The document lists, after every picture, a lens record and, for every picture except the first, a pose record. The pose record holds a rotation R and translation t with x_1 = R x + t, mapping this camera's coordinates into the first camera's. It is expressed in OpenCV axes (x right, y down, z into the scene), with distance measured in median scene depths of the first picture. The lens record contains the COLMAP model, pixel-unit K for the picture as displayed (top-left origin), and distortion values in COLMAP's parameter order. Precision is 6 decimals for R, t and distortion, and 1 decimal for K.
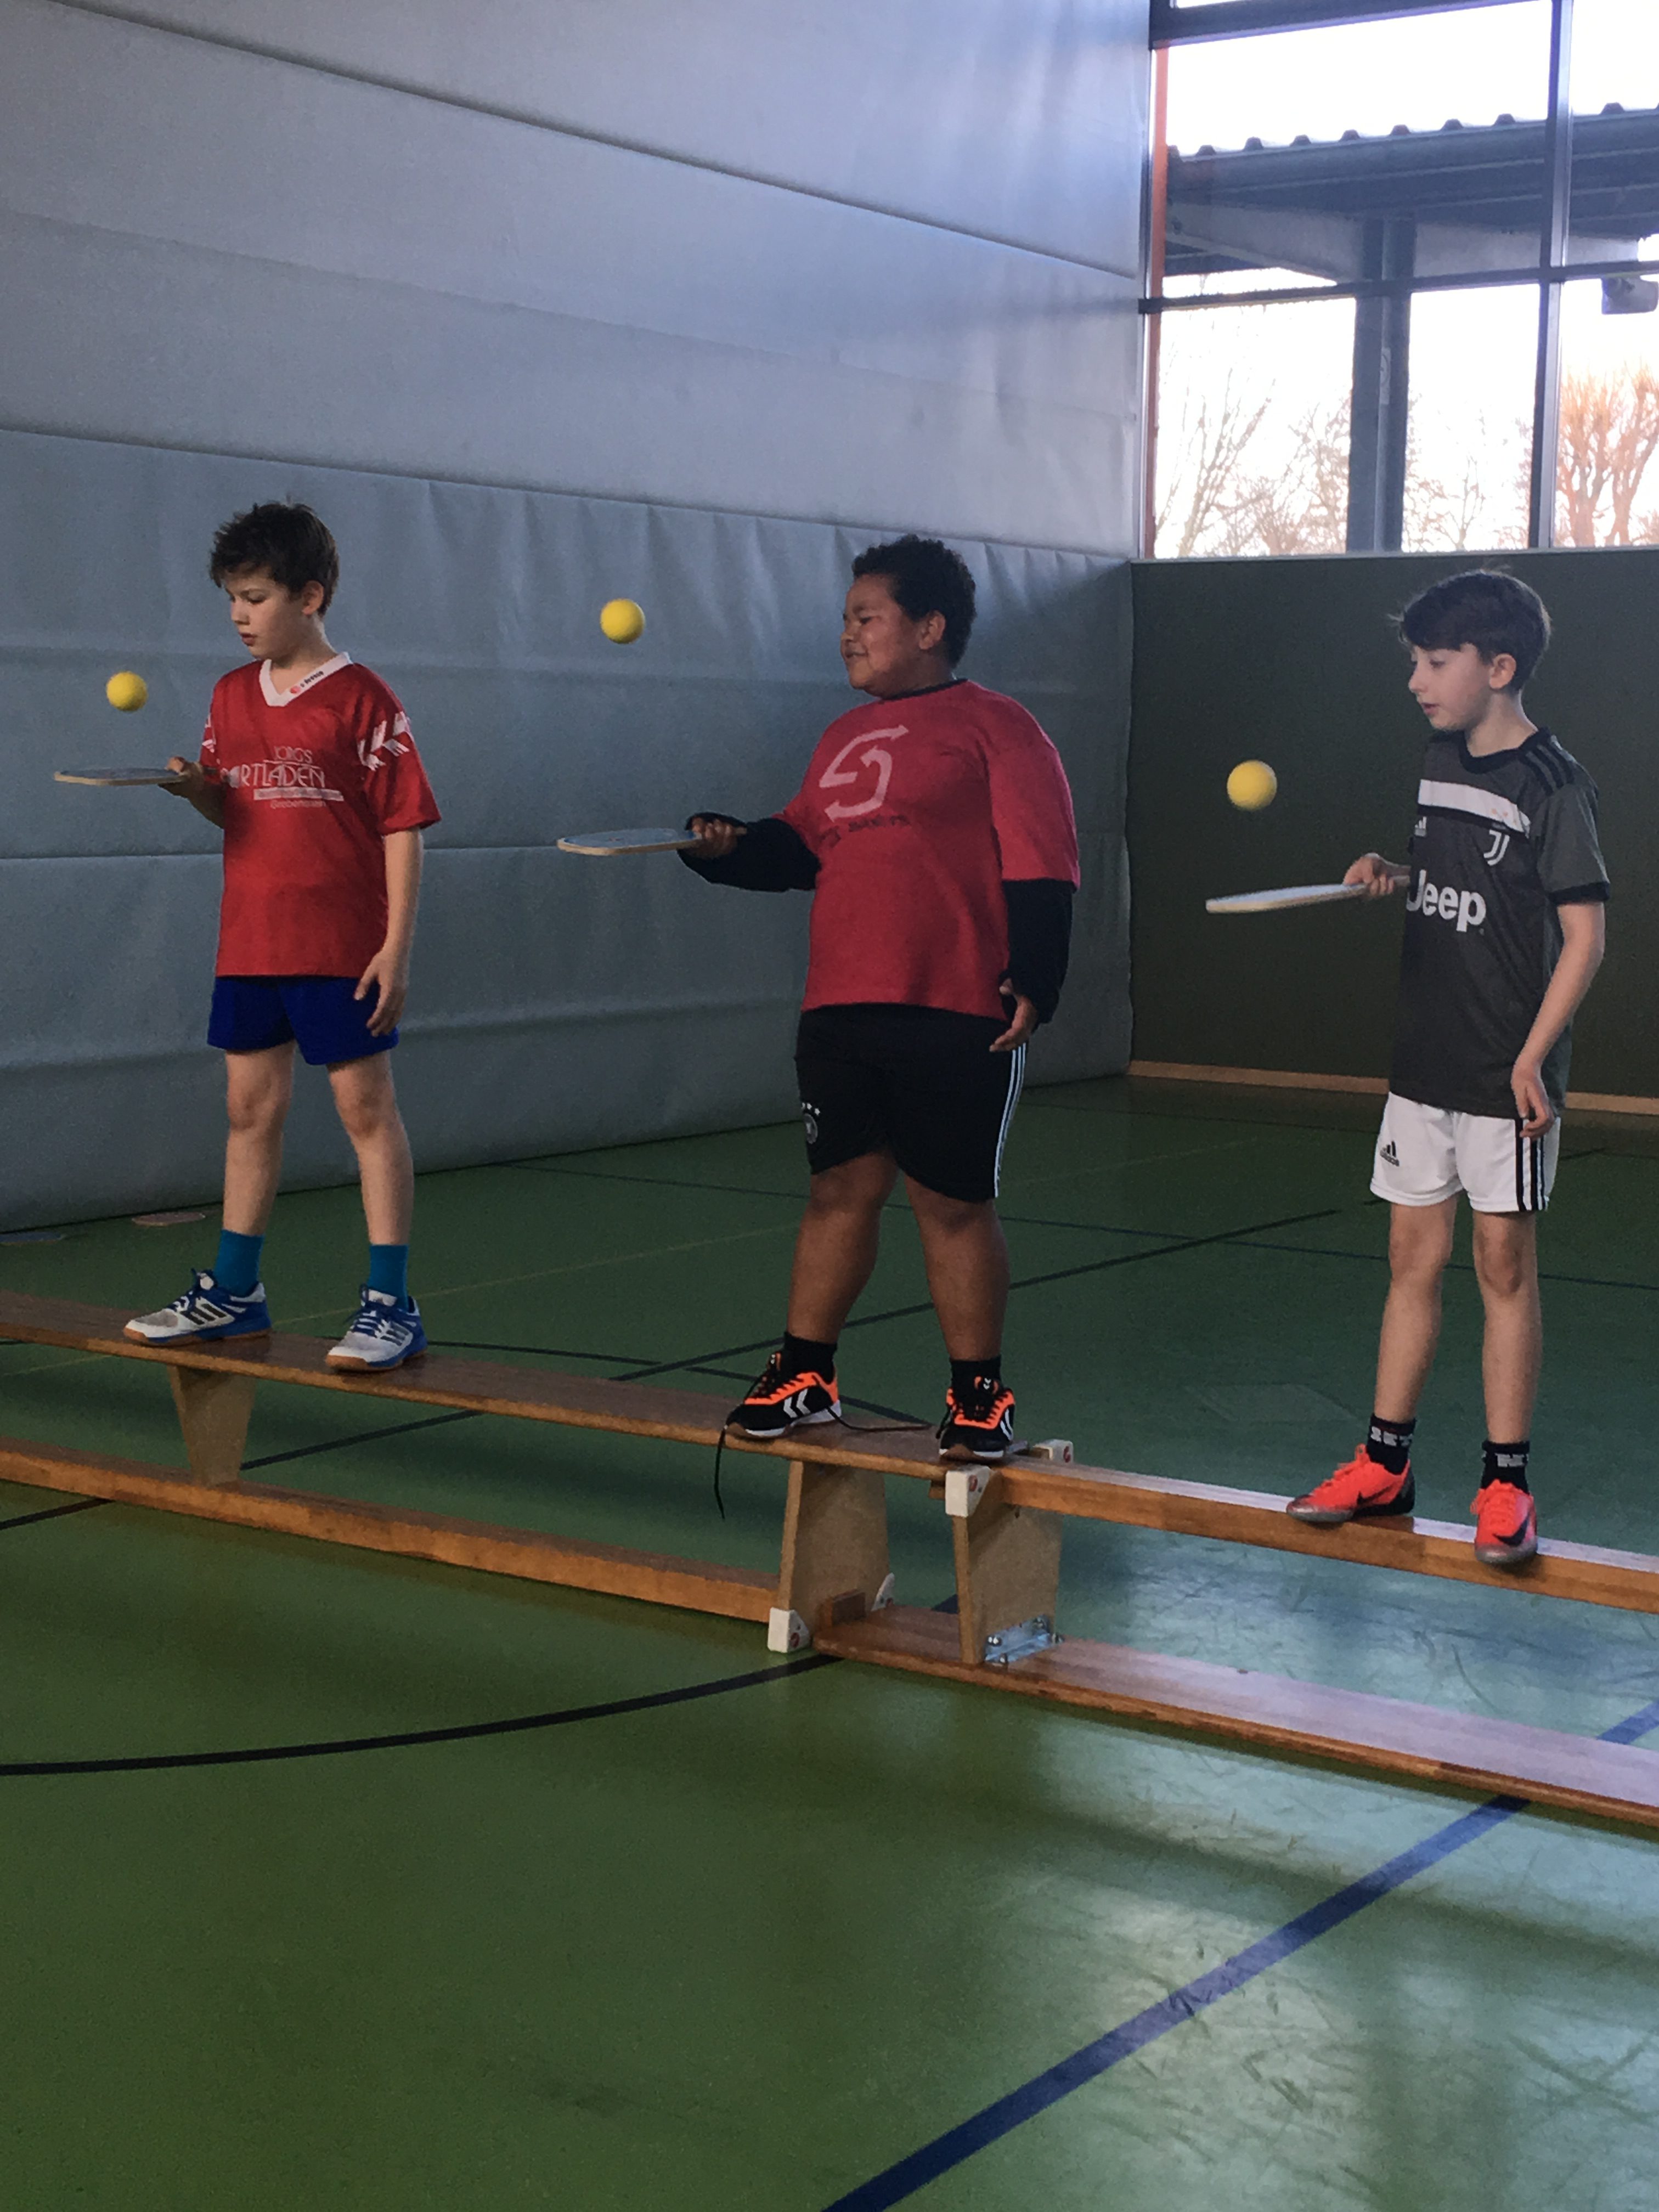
lens RADIAL K [[3368.0, 0, 829.5], [0, 3368.0, 1106.0], [0, 0, 1]] dist [0.080794, 0.093659]
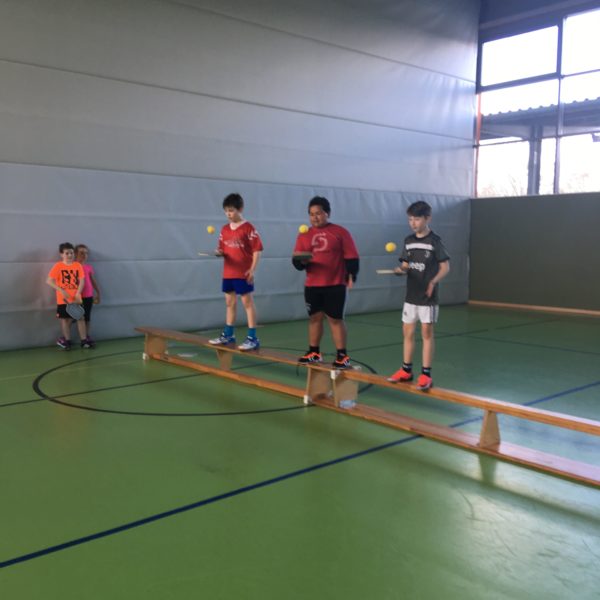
lens RADIAL K [[681.5, 0, 300.0], [0, 681.5, 300.0], [0, 0, 1]] dist [0.129790, -0.224759]
pose [[0.971329, 0.012296, -0.237423, 0.207005], [-0.016085, 0.999772, -0.014029, 0.010061], [0.237196, 0.017445, 0.971305, -0.061478]]
